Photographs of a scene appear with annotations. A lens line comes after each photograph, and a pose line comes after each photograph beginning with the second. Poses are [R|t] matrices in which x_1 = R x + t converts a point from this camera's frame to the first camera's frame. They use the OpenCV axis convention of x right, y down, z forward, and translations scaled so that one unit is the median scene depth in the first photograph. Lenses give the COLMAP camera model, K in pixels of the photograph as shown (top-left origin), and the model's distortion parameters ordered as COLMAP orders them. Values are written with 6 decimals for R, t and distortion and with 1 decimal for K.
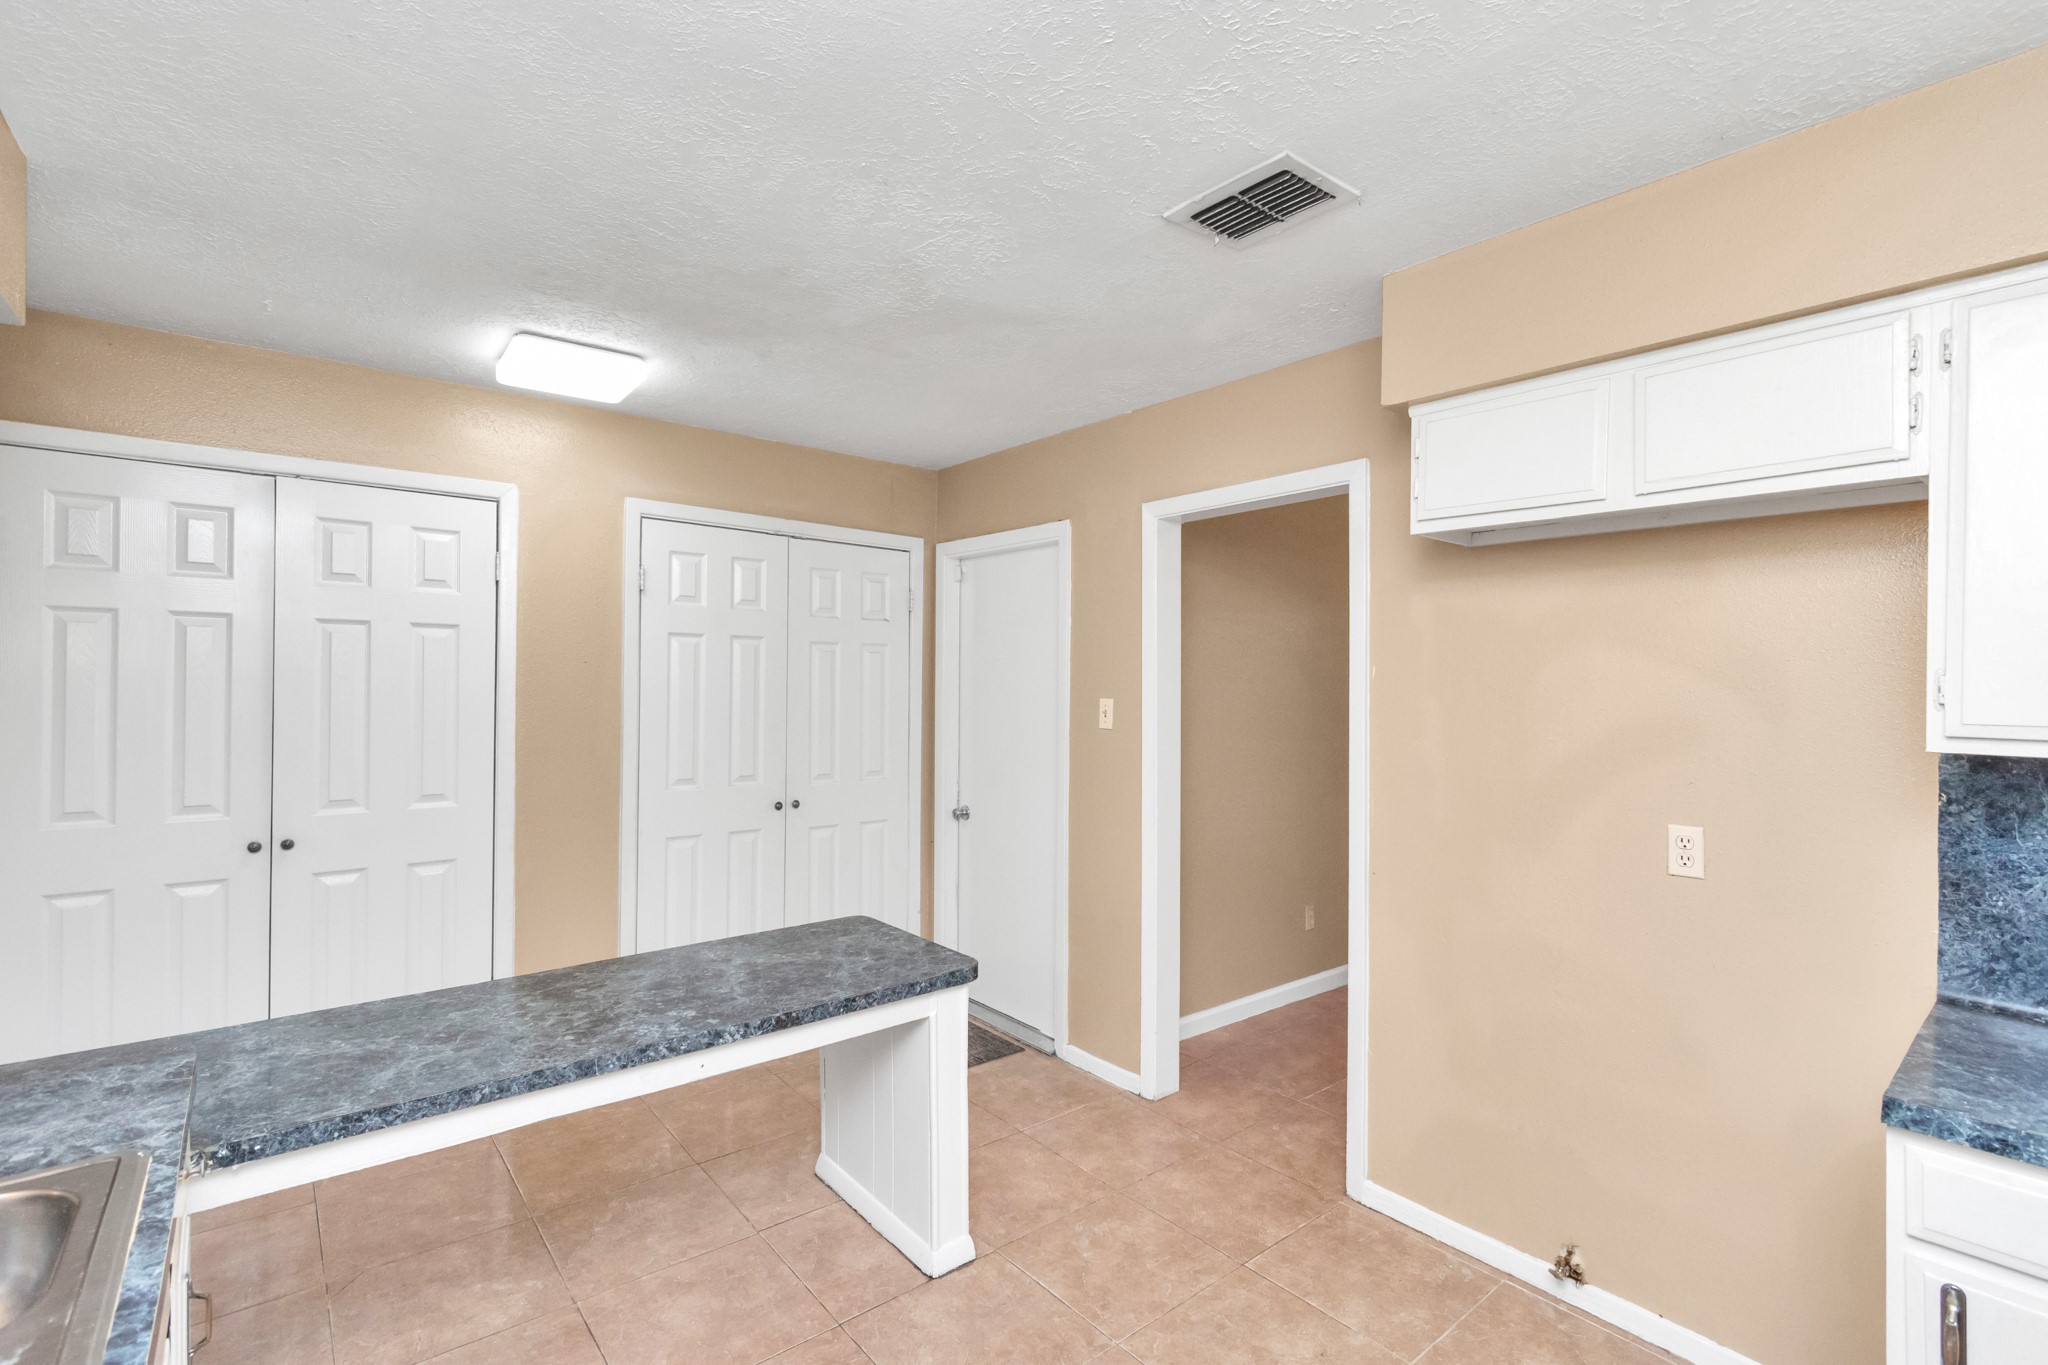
lens RADIAL K [[933.5, 0, 1027.7], [0, 933.5, 672.9], [0, 0, 1]] dist [-0.016794, -0.000447]
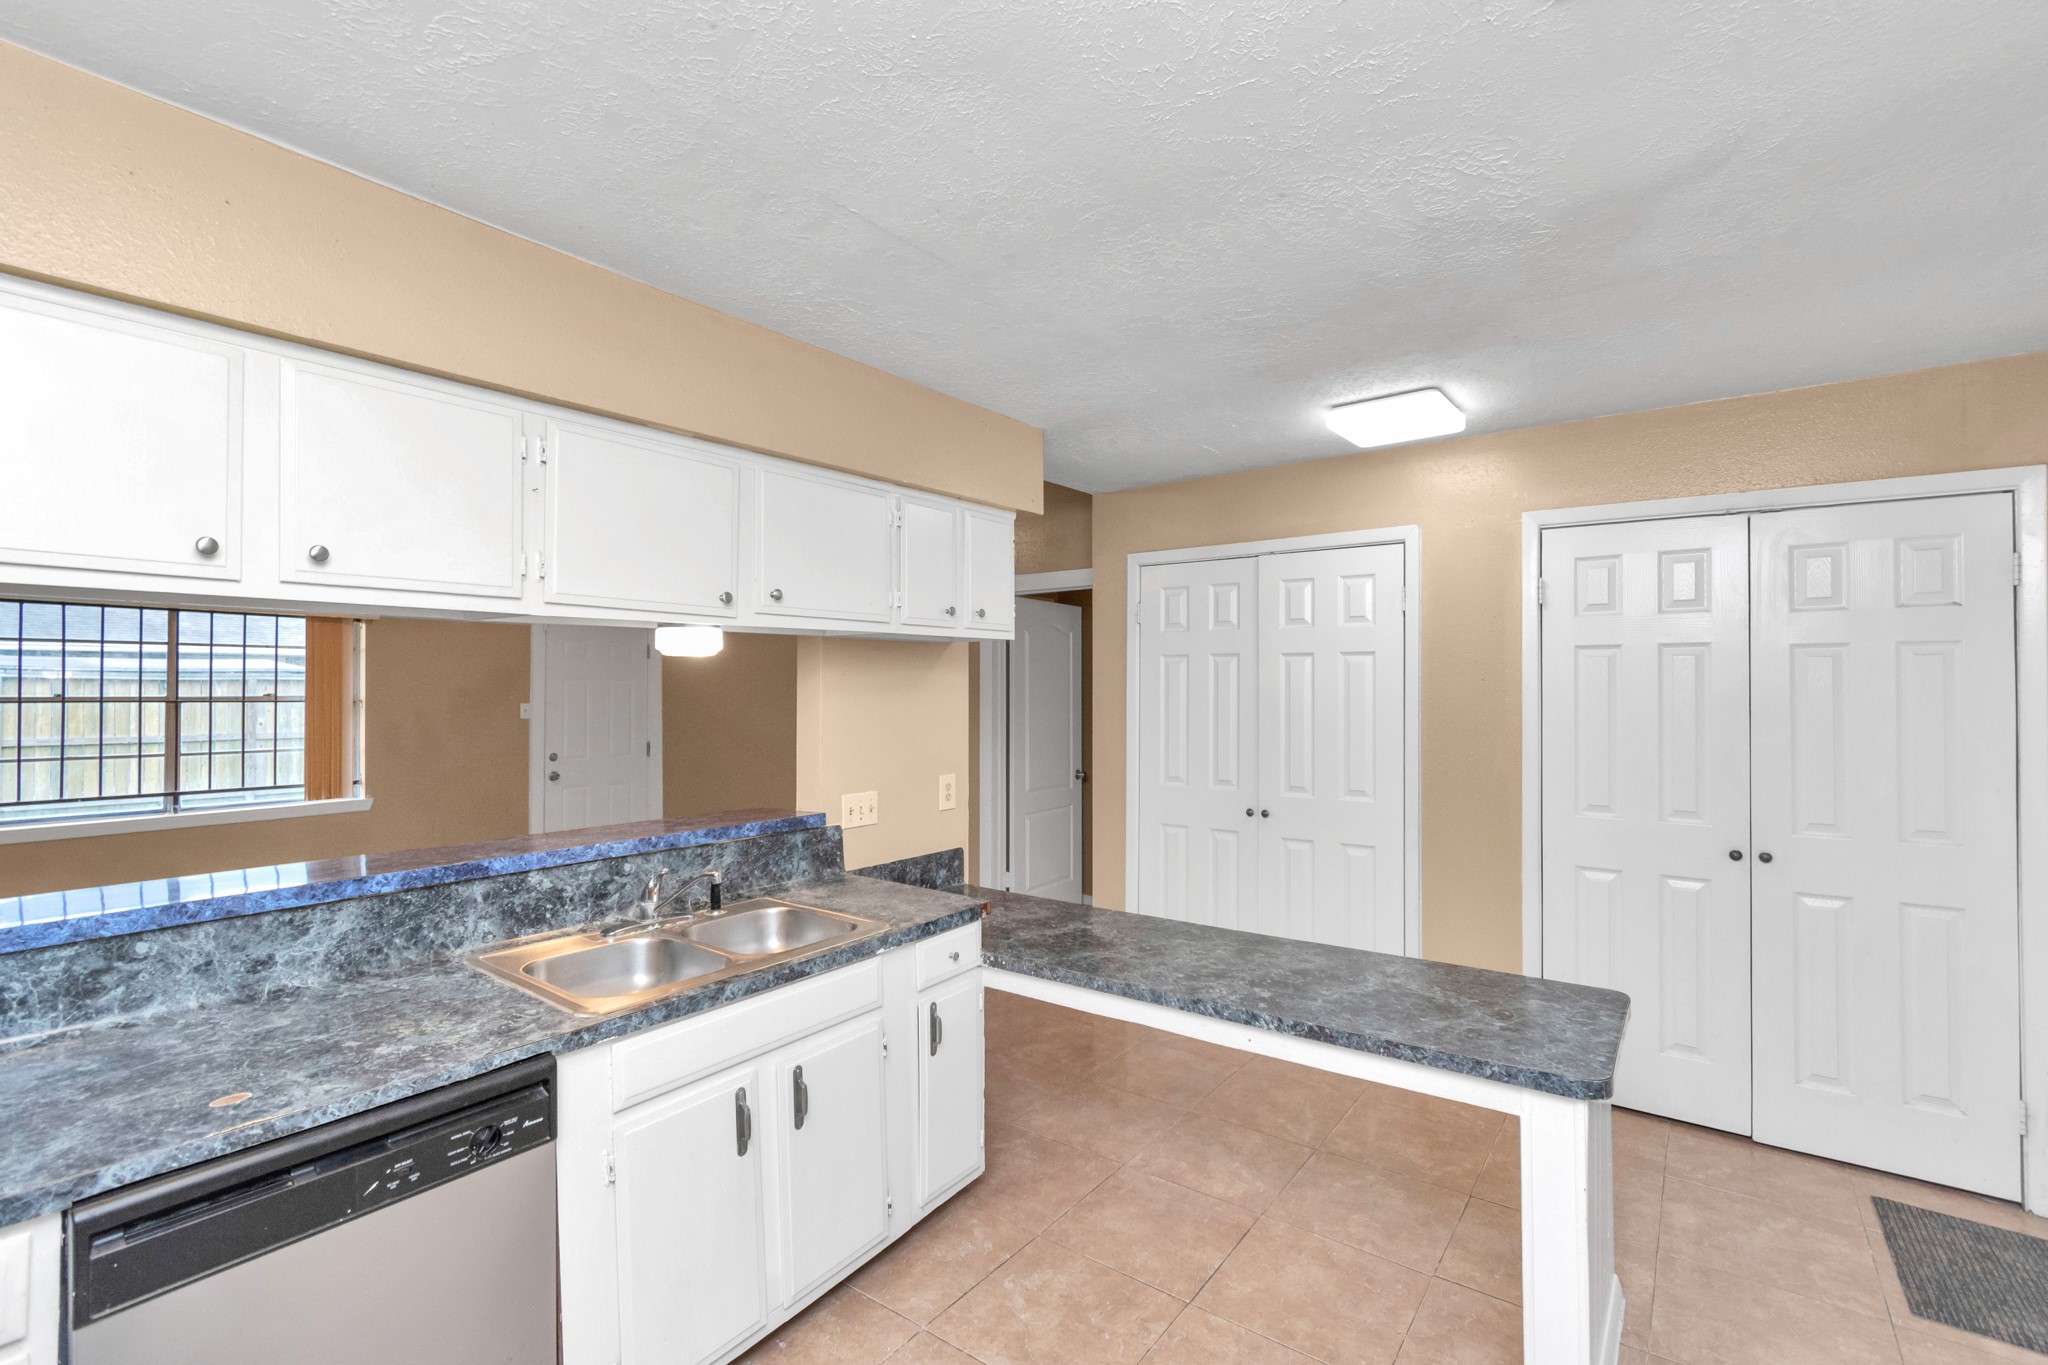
lens RADIAL K [[872.7, 0, 1028.1], [0, 872.7, 693.4], [0, 0, 1]] dist [-0.023164, 0.000004]
pose [[0.234690, -0.005370, -0.972055, 0.489758], [0.014377, 0.999895, -0.002053, -0.003188], [0.971964, -0.013493, 0.234743, 0.384577]]
